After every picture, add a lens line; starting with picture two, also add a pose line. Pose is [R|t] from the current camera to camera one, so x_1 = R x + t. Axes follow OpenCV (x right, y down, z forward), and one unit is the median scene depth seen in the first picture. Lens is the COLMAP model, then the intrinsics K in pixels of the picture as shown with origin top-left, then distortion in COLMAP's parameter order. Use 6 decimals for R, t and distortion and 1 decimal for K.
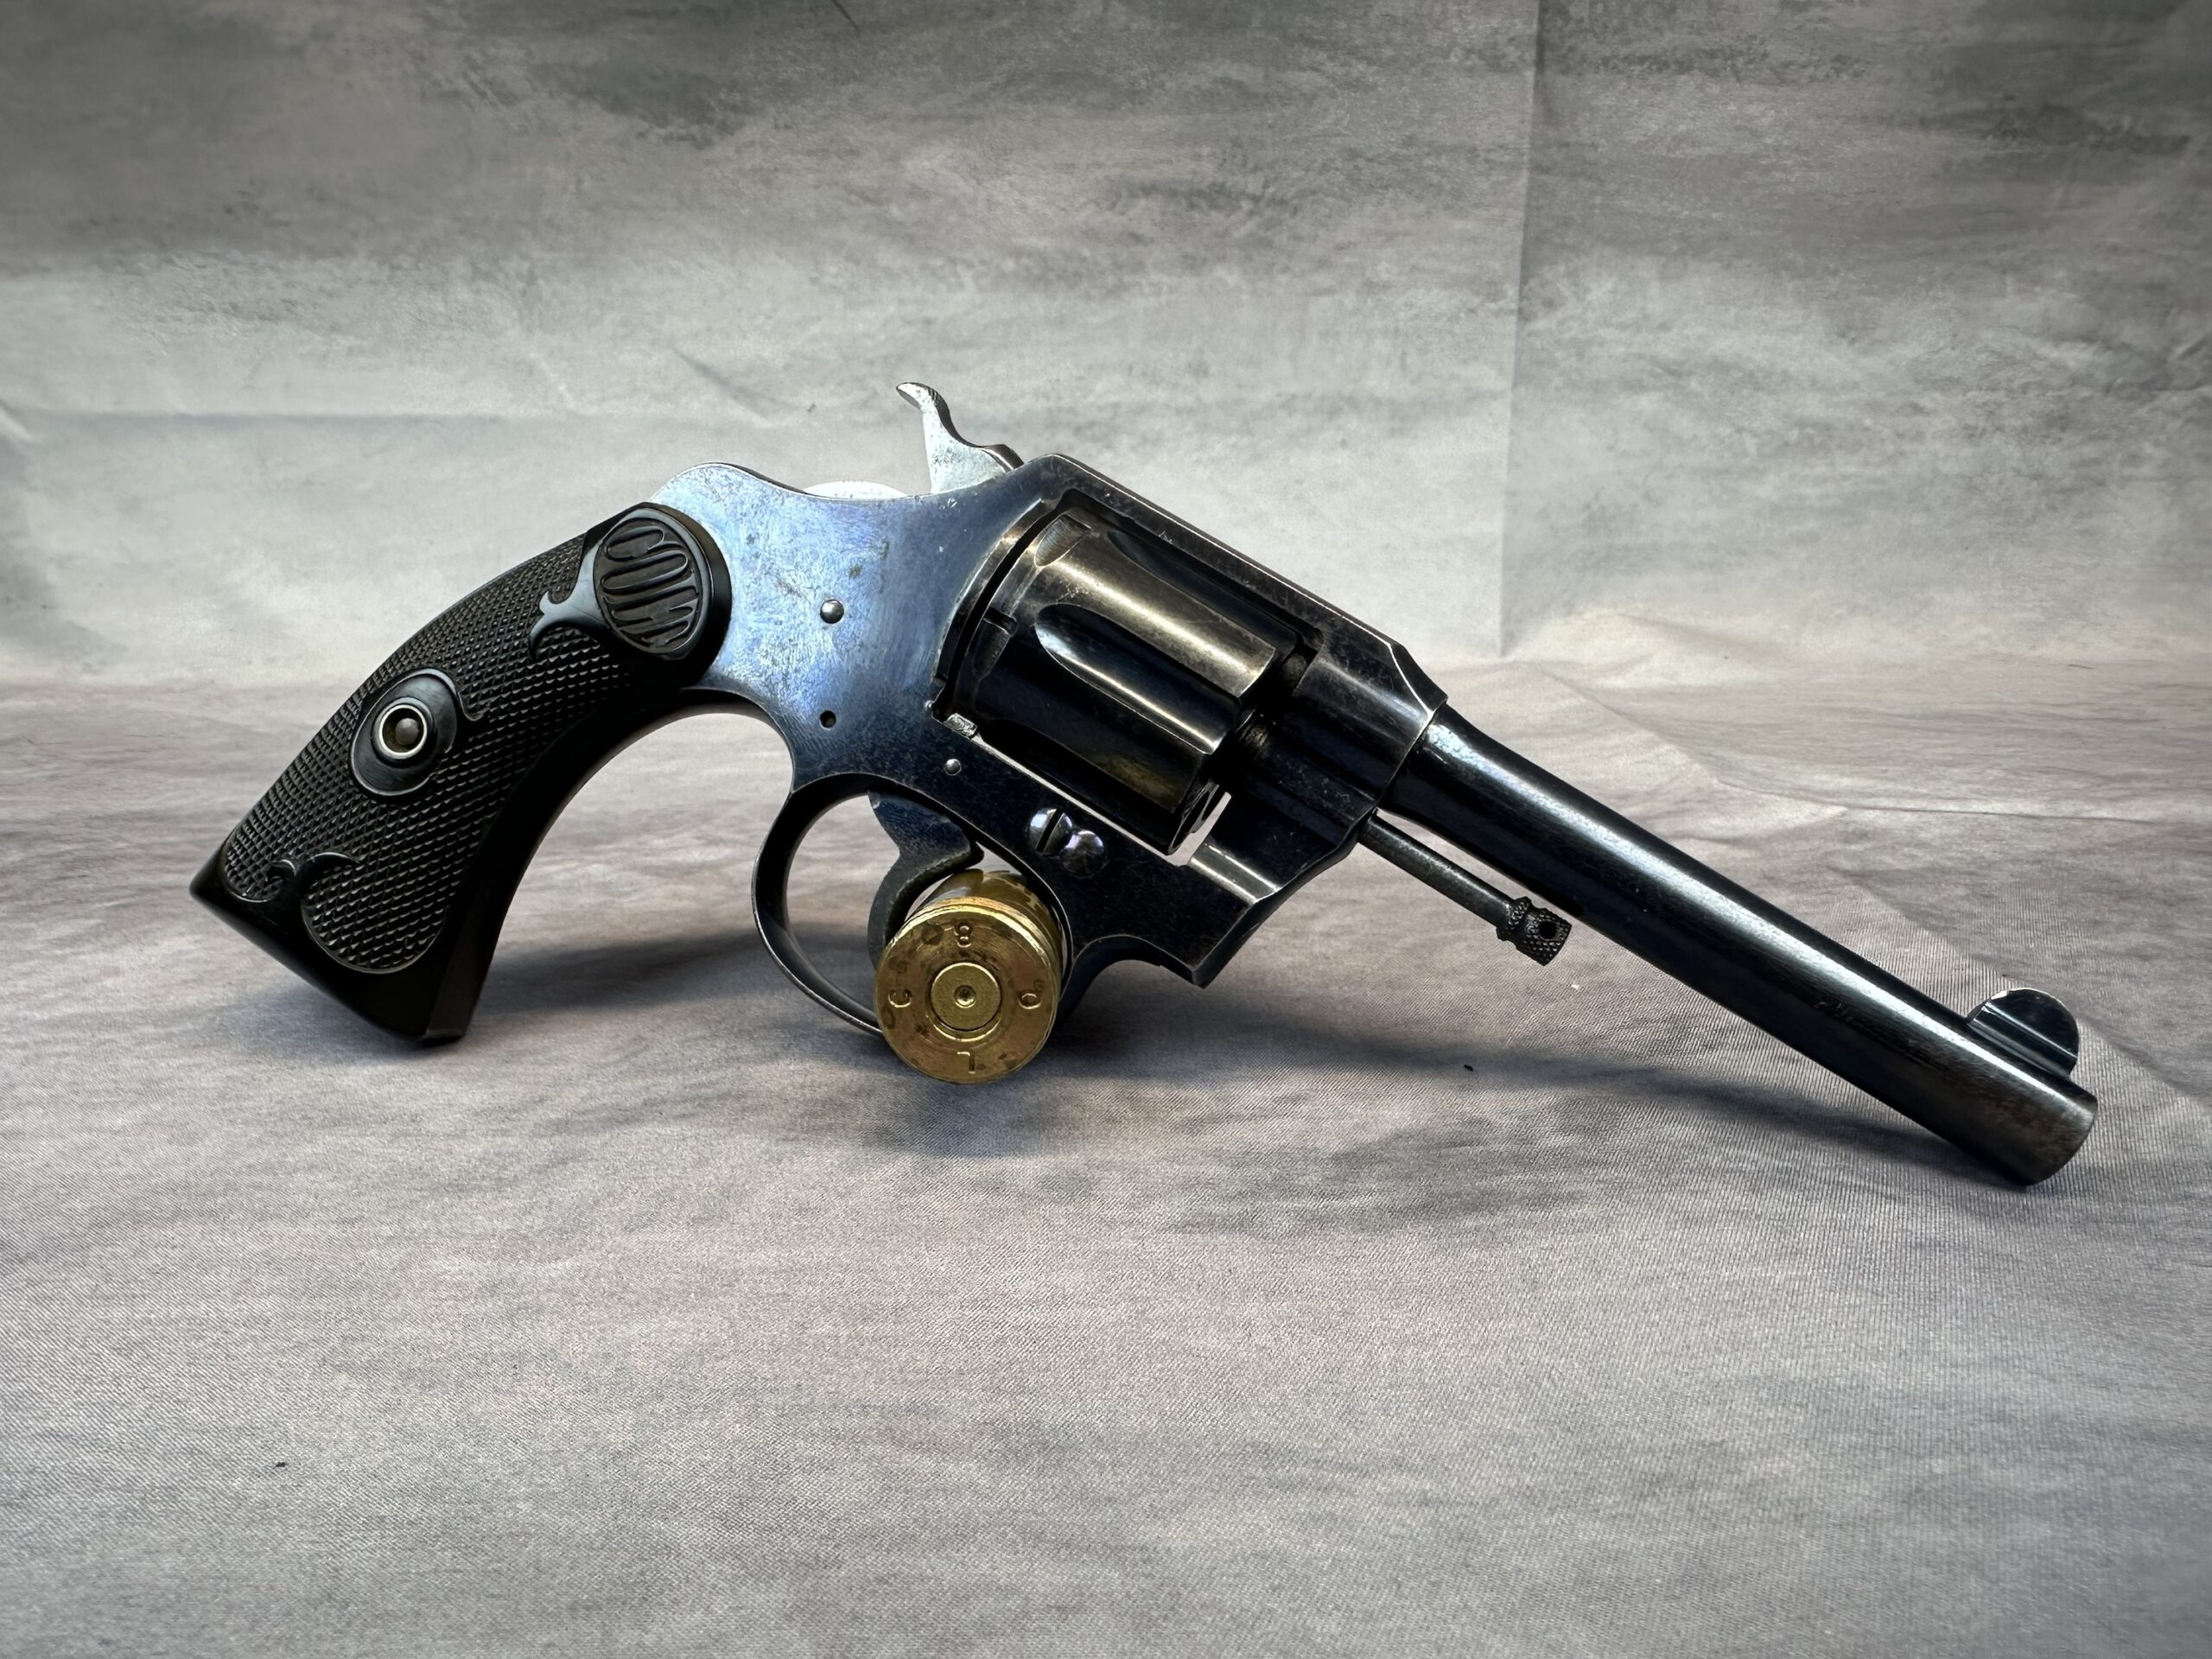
lens RADIAL K [[1617.6, 0, 1093.9], [0, 1617.6, 908.4], [0, 0, 1]] dist [-0.034158, 0.009120]
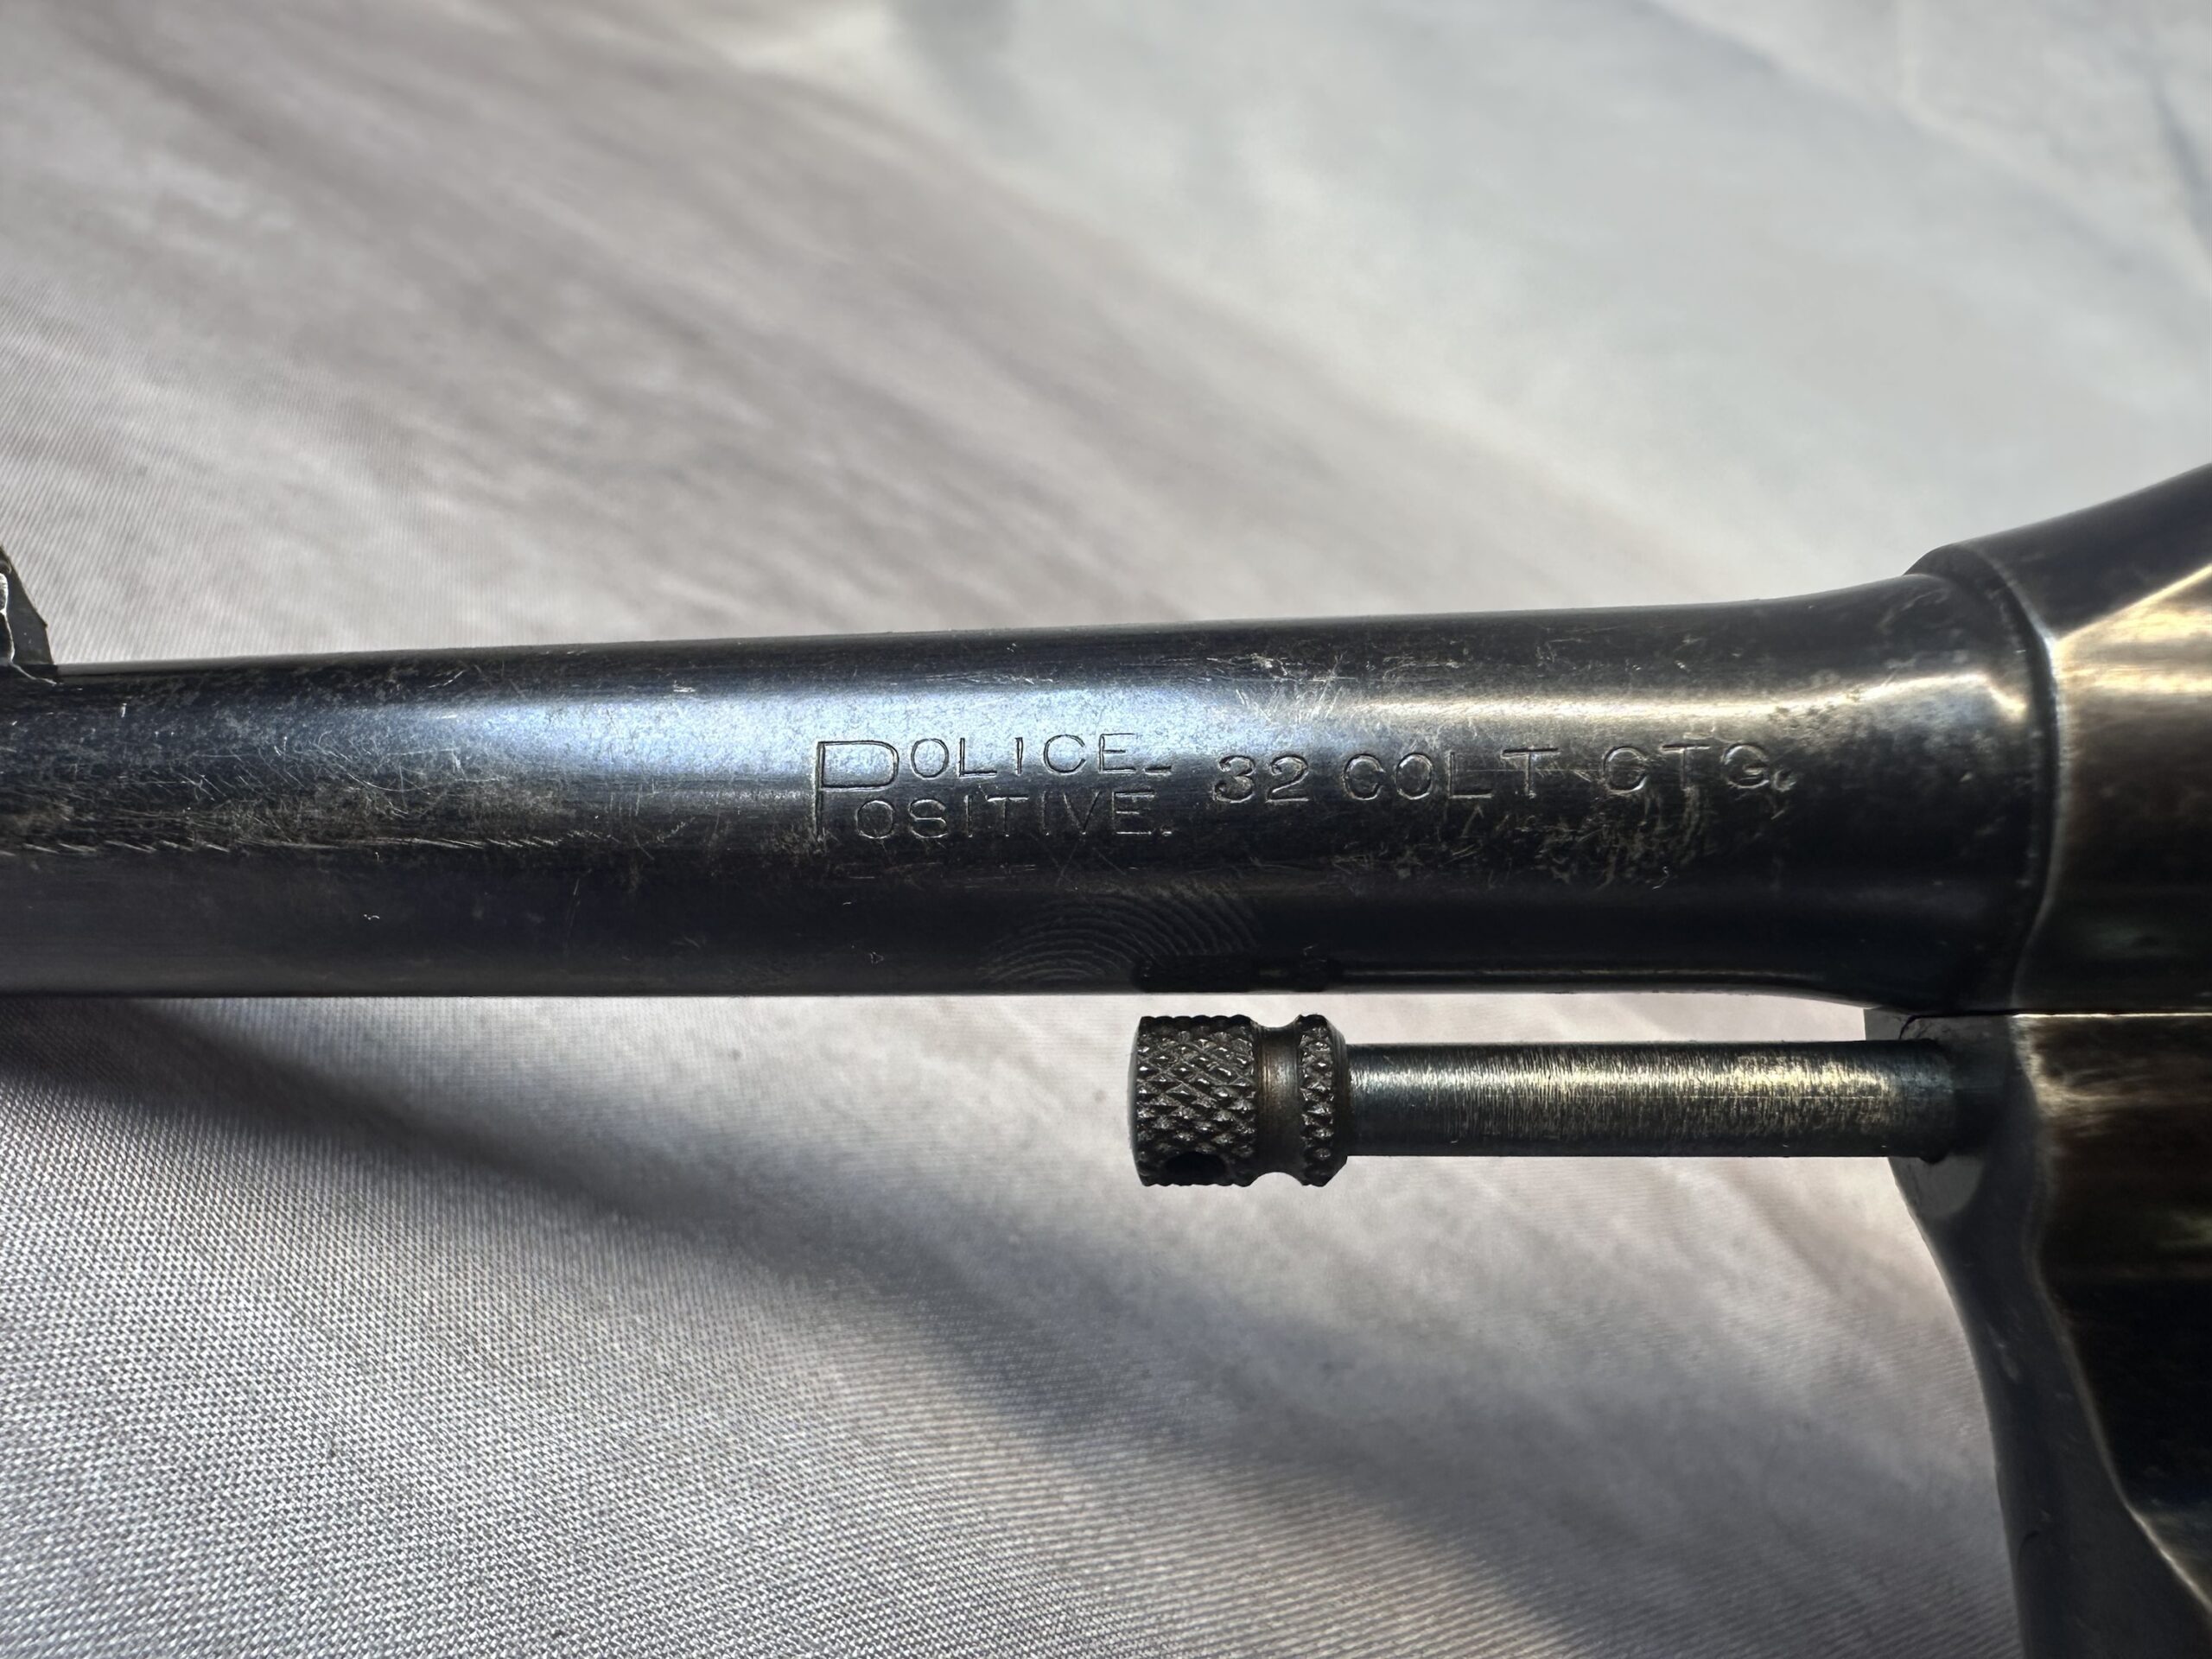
lens RADIAL K [[1652.1, 0, 1042.2], [0, 1652.1, 898.0], [0, 0, 1]] dist [-0.027959, 0.002197]
pose [[0.754494, 0.572238, -0.321375, -0.211856], [-0.533175, 0.819964, 0.208285, -0.046341], [0.382705, 0.014199, 0.923762, 0.374528]]
